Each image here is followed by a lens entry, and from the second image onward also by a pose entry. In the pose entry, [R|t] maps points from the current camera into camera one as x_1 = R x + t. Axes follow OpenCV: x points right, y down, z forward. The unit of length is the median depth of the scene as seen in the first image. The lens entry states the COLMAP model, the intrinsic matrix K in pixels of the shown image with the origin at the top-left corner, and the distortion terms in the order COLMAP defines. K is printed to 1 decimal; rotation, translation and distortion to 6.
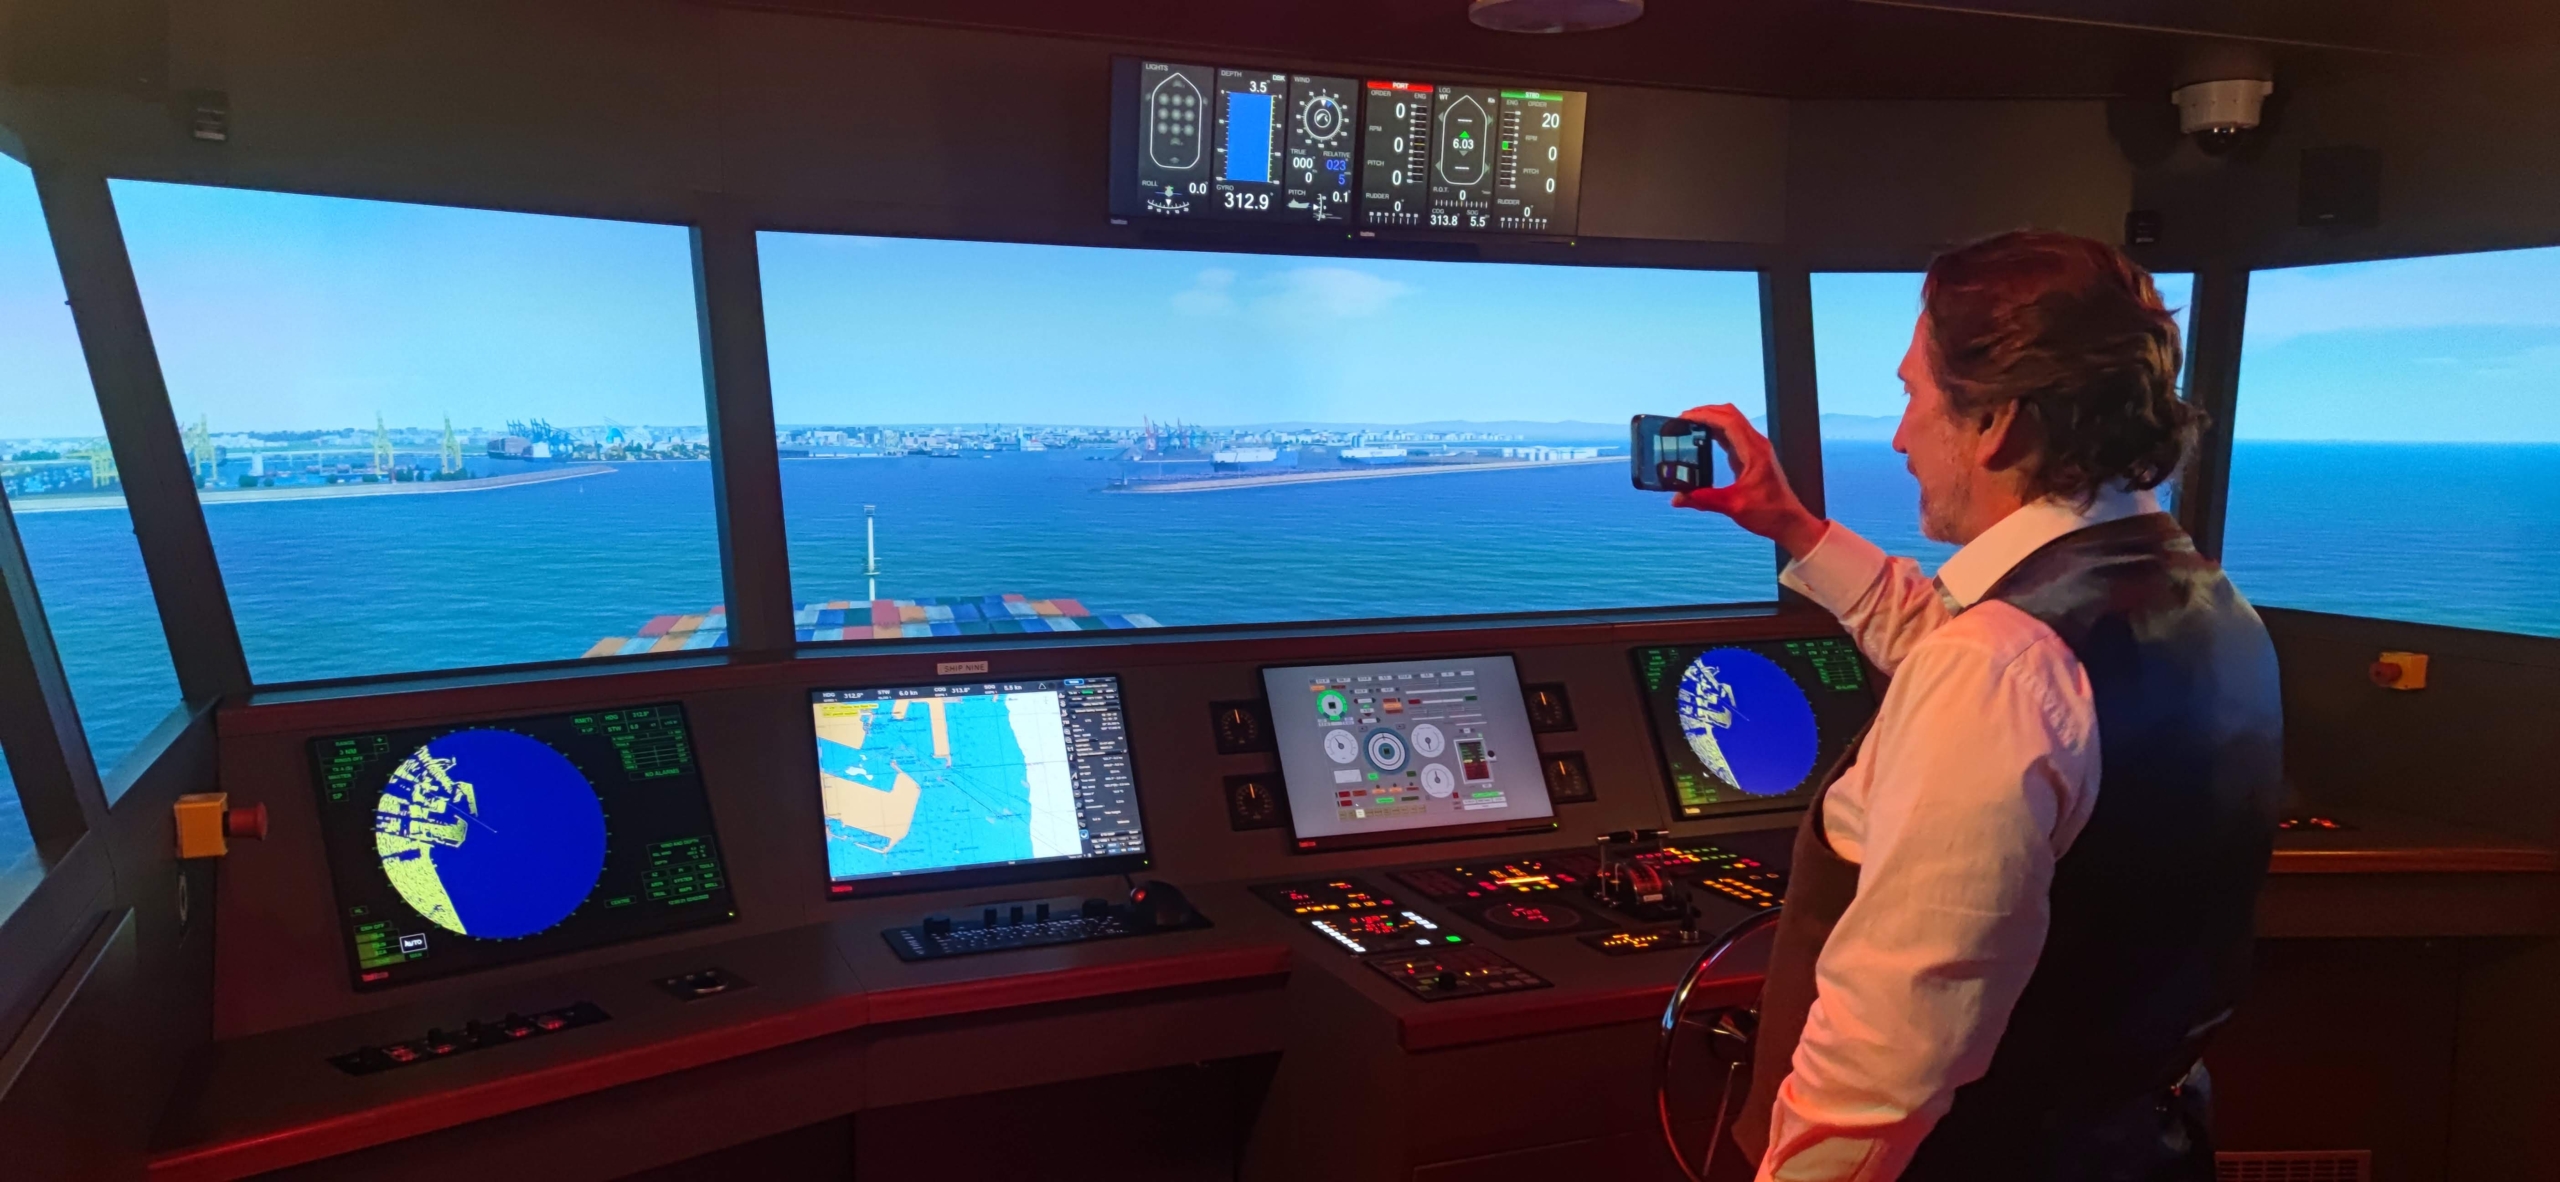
lens RADIAL K [[1836.9, 0, 1286.7], [0, 1836.9, 624.8], [0, 0, 1]] dist [0.082961, -0.098903]
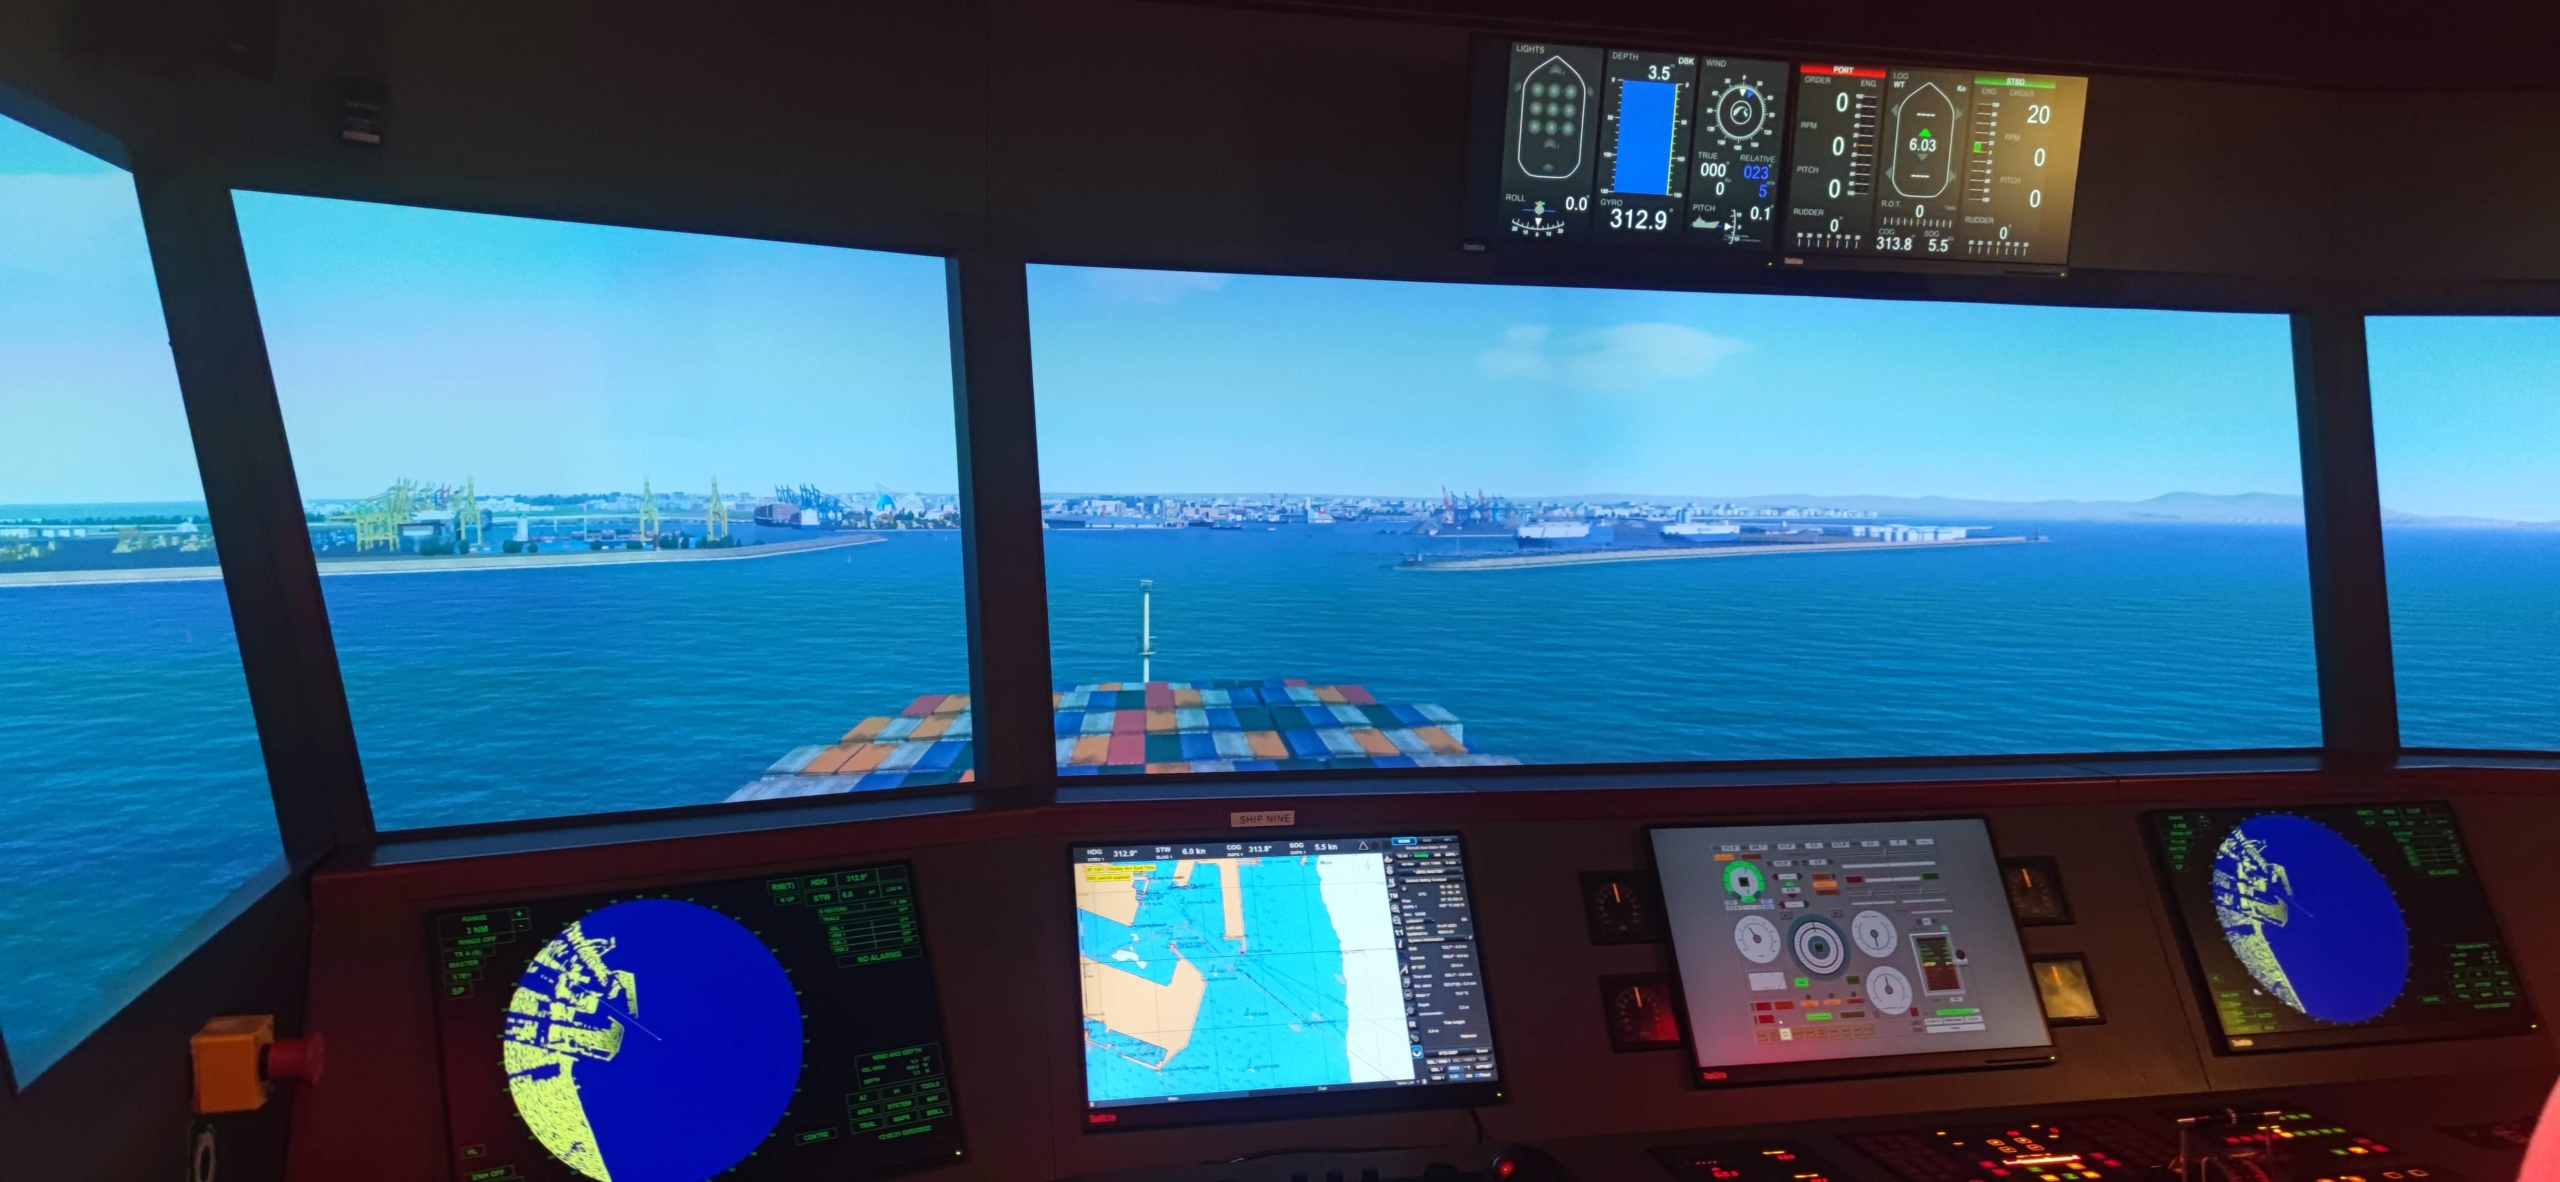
lens RADIAL K [[1836.9, 0, 1286.7], [0, 1836.9, 624.8], [0, 0, 1]] dist [0.082961, -0.098903]
pose [[0.989448, 0.022511, -0.143130, -0.054263], [-0.027509, 0.999075, -0.033039, -0.030899], [0.142254, 0.036627, 0.989152, 0.223230]]
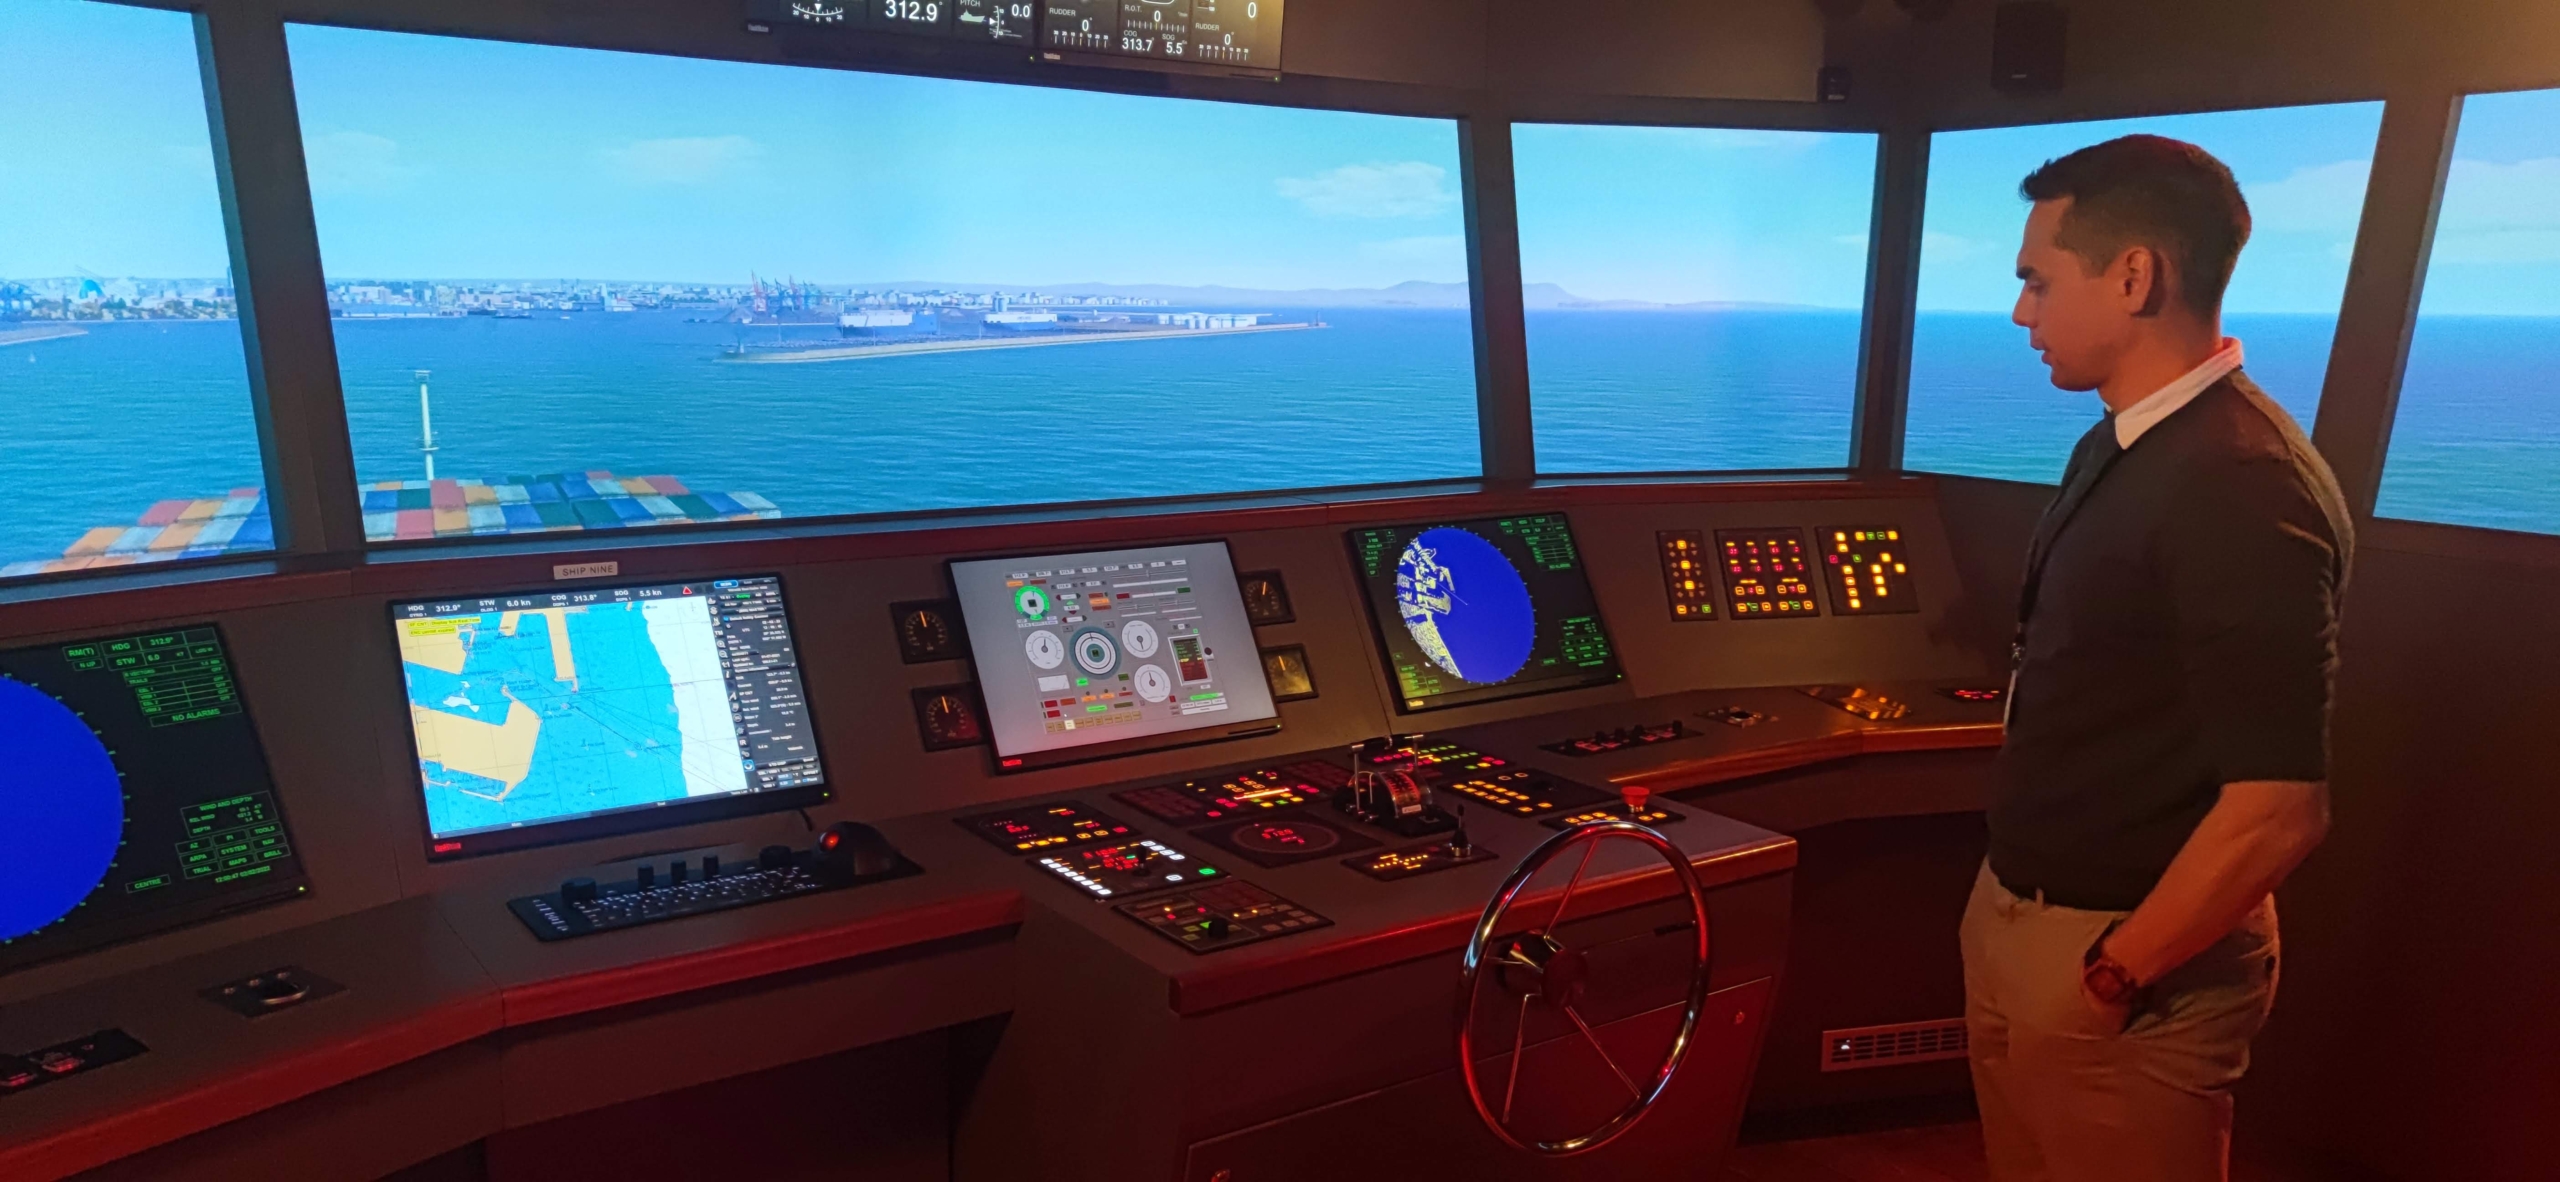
lens RADIAL K [[1860.5, 0, 1278.7], [0, 1860.5, 630.8], [0, 0, 1]] dist [0.073424, -0.081722]
pose [[0.978268, -0.029460, 0.205241, -0.042972], [0.014518, 0.997158, 0.073929, -0.007023], [-0.206836, -0.069342, 0.975915, 0.106172]]
